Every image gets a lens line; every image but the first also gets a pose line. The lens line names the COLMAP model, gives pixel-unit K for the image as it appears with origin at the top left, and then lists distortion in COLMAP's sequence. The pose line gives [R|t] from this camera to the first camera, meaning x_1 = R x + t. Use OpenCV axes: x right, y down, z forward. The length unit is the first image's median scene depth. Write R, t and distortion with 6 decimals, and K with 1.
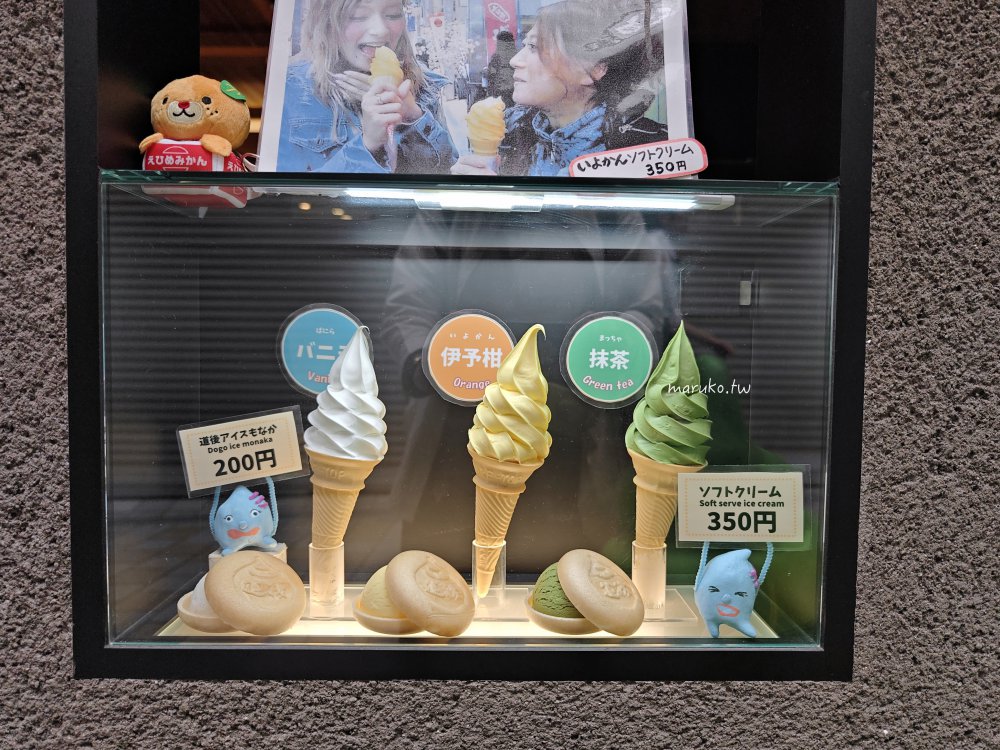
lens RADIAL K [[681.1, 0, 502.7], [0, 681.1, 374.3], [0, 0, 1]] dist [-0.017579, 0.005433]
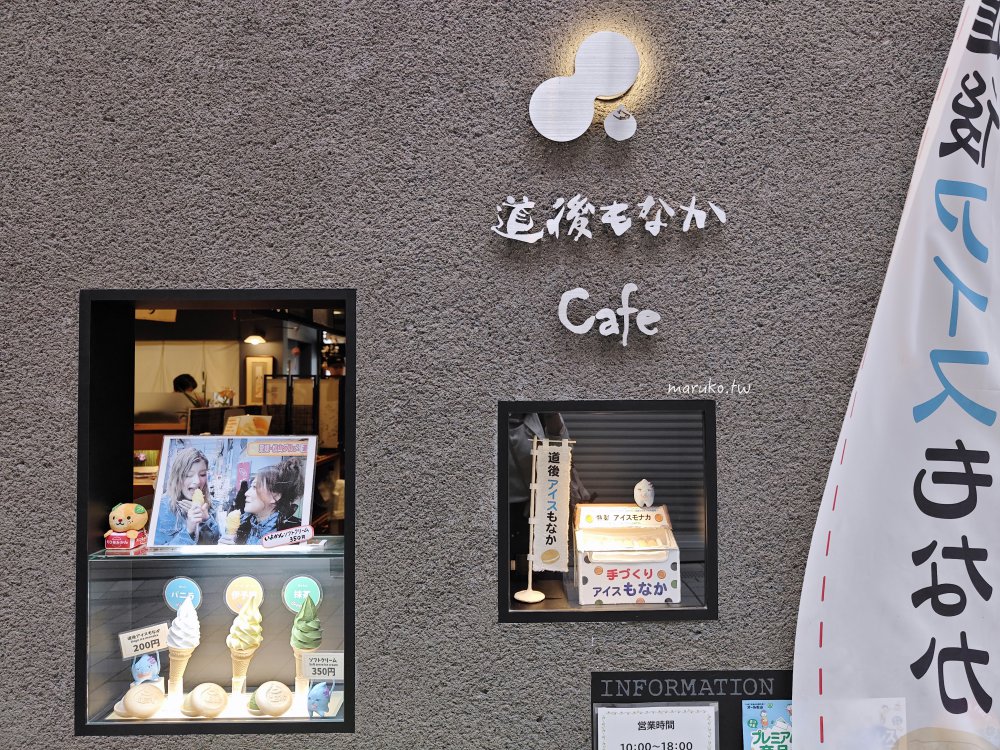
lens RADIAL K [[652.0, 0, 502.3], [0, 652.0, 380.4], [0, 0, 1]] dist [0.006550, -0.004353]
pose [[0.999831, -0.017030, -0.006891, 1.081205], [0.016530, 0.997613, -0.067050, -0.740027], [0.008017, 0.066925, 0.997726, -1.634394]]
